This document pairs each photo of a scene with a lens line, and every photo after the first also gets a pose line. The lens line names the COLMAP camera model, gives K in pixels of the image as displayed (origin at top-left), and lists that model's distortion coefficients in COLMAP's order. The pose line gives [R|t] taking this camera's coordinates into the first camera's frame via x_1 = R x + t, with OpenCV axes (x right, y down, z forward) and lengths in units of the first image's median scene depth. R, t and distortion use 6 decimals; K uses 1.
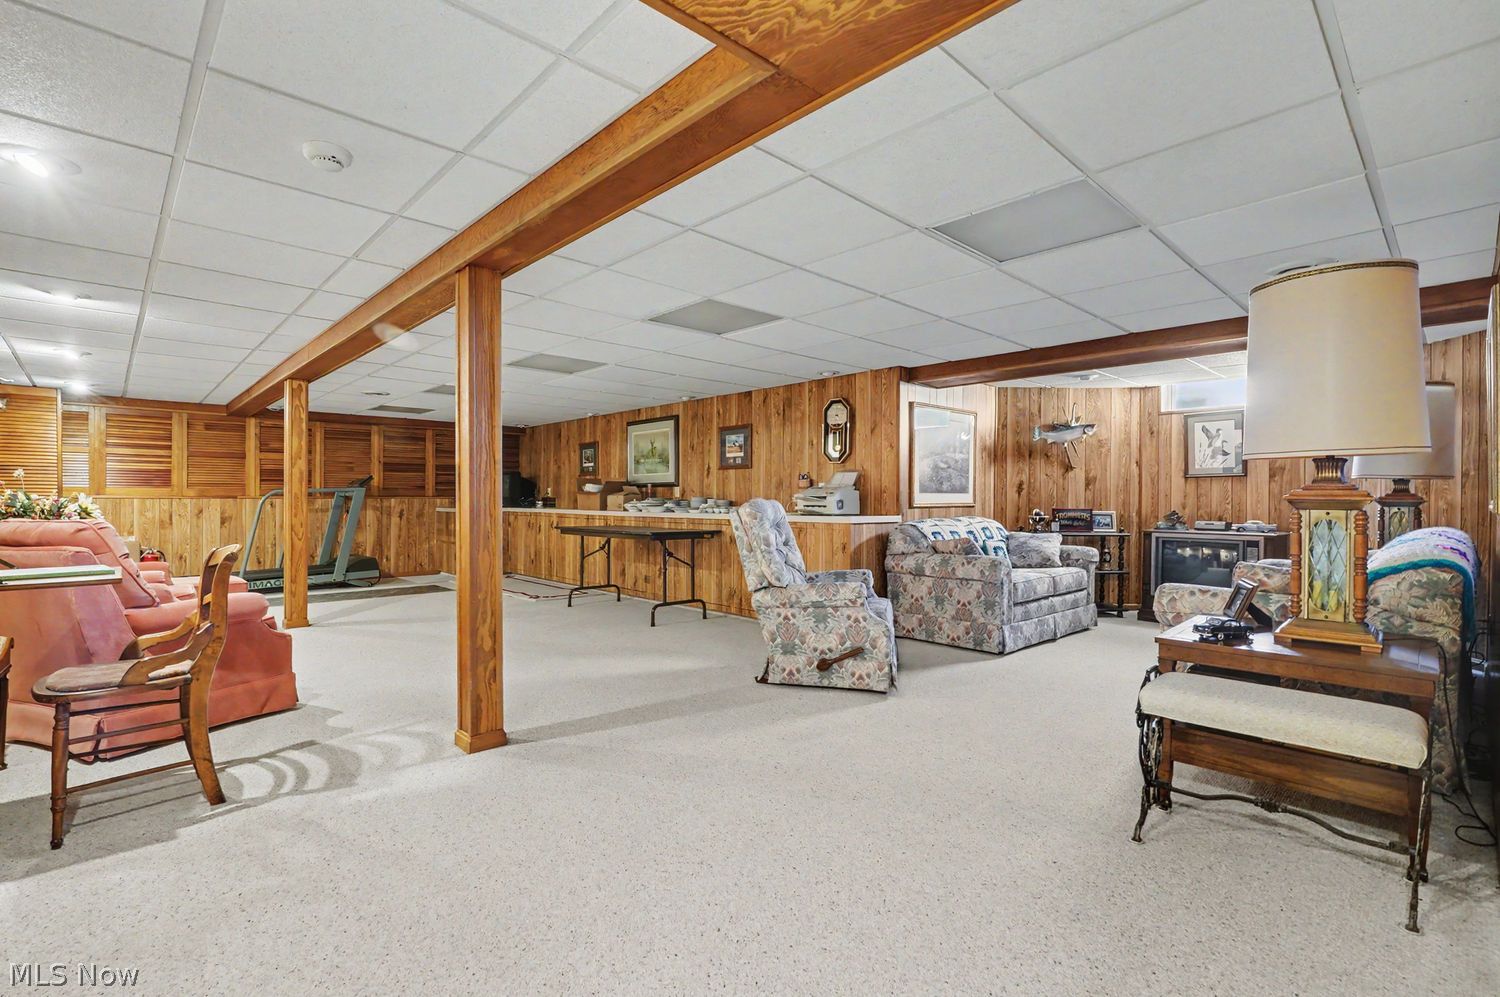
lens RADIAL K [[685.8, 0, 750.0], [0, 685.8, 498.5], [0, 0, 1]] dist [-0.003826, -0.000430]
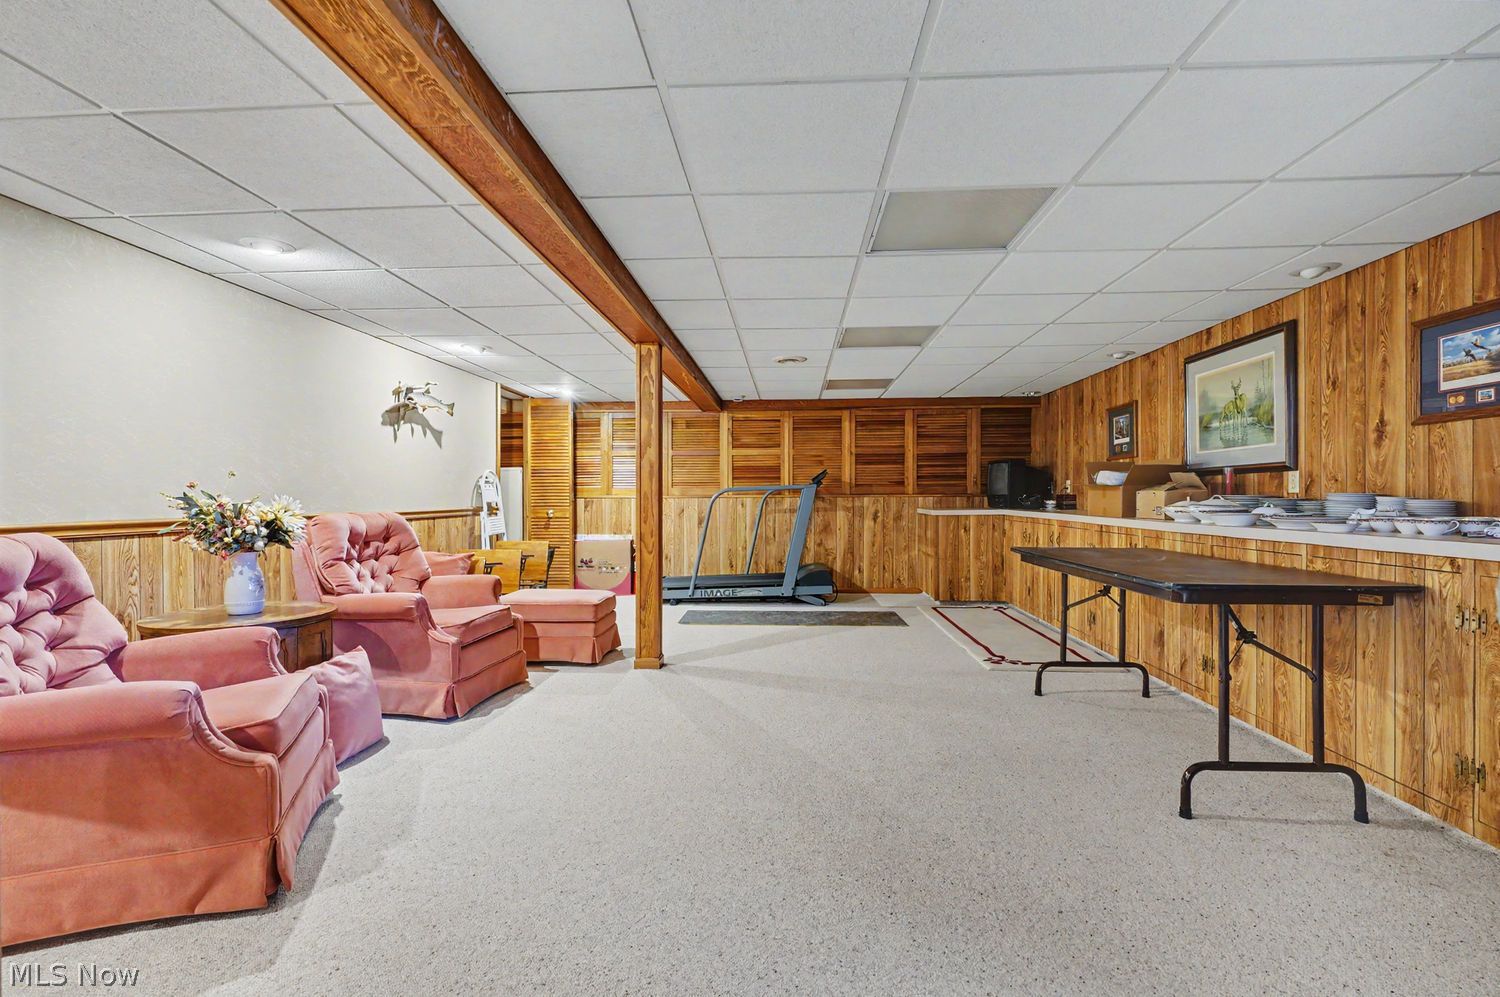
lens RADIAL K [[685.8, 0, 750.0], [0, 685.8, 498.5], [0, 0, 1]] dist [-0.003826, -0.000430]
pose [[0.680688, -0.001676, -0.732571, -0.015375], [0.005697, 0.999979, 0.003005, -0.001779], [0.732551, -0.006219, 0.680684, 0.392333]]
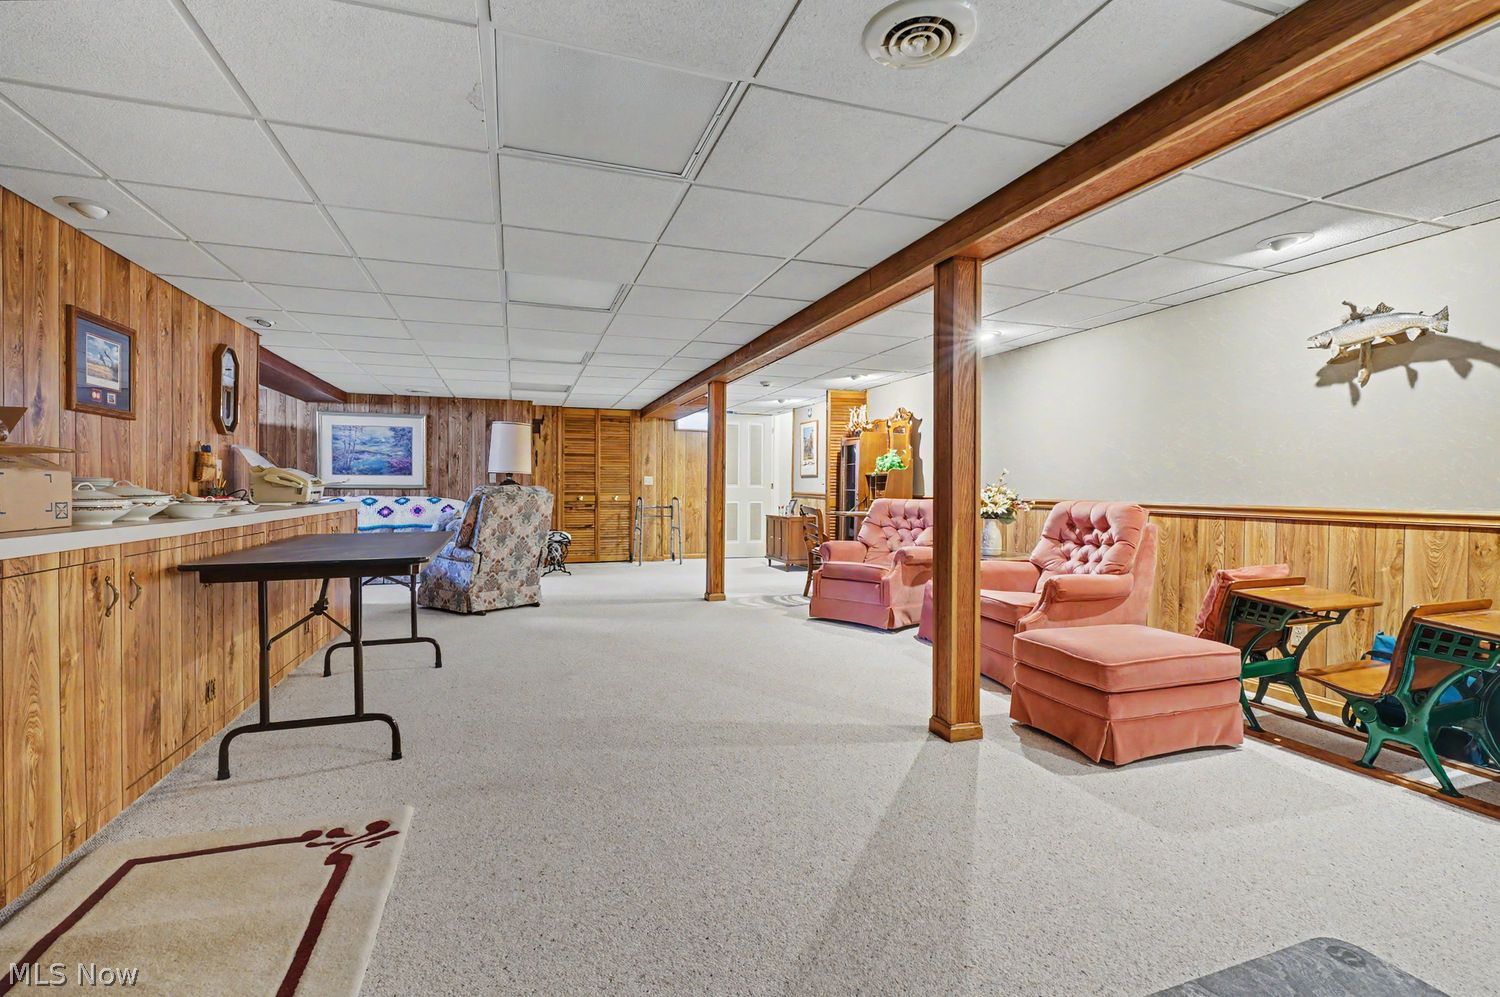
lens RADIAL K [[685.8, 0, 750.0], [0, 685.8, 498.5], [0, 0, 1]] dist [-0.003826, -0.000430]
pose [[-0.903909, -0.016769, 0.427397, -0.527342], [-0.009383, 0.999768, 0.019381, -0.001641], [-0.427623, 0.013508, -0.903856, 1.087844]]
